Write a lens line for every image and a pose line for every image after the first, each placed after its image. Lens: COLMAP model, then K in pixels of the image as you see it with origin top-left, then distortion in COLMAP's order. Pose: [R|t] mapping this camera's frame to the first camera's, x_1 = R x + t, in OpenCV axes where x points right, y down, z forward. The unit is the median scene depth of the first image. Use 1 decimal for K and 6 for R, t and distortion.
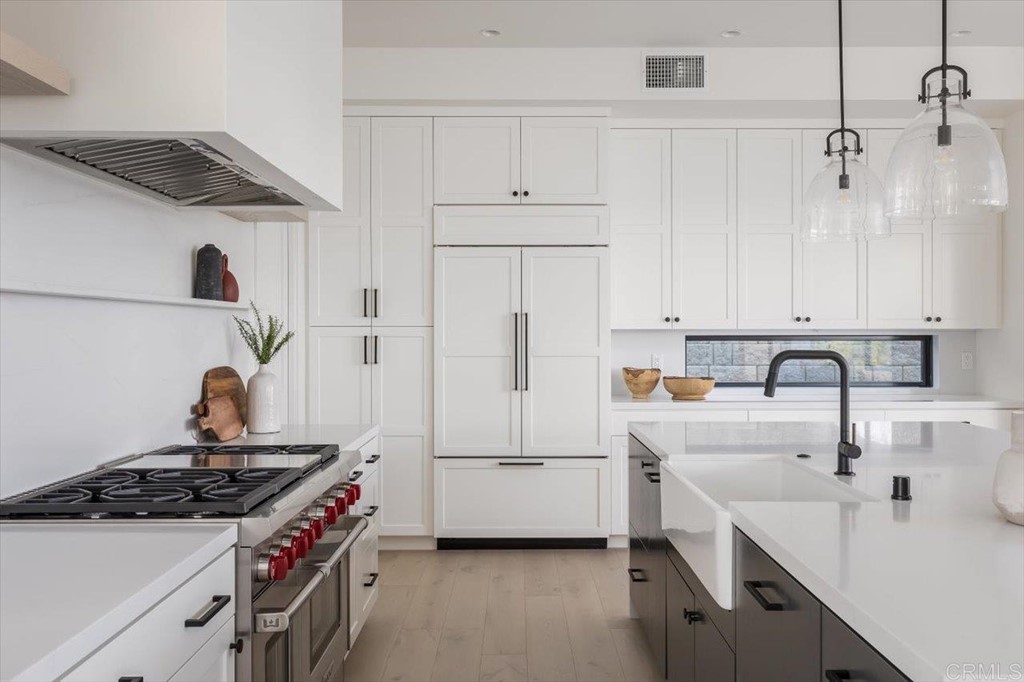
lens RADIAL K [[862.5, 0, 512.0], [0, 862.5, 341.0], [0, 0, 1]] dist [-0.008205, -0.001513]
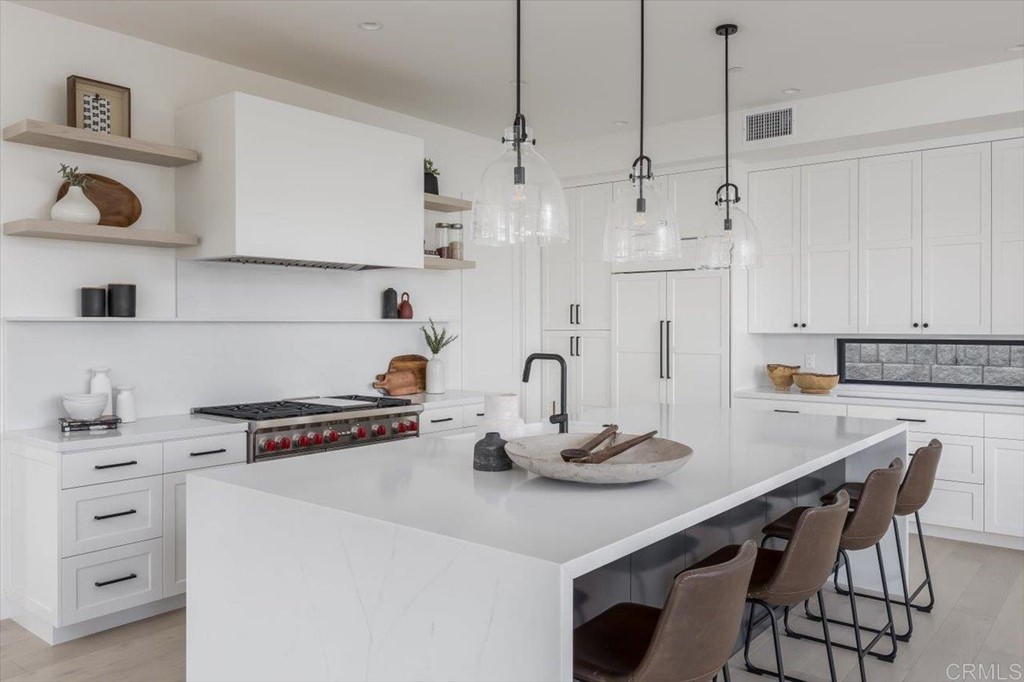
lens RADIAL K [[715.2, 0, 512.0], [0, 715.2, 341.0], [0, 0, 1]] dist [0.002726, 0.000735]
pose [[0.802339, 0.013249, -0.596722, 0.546724], [-0.008074, 0.999903, 0.011345, -0.013161], [0.596815, -0.004284, 0.802368, -0.044785]]
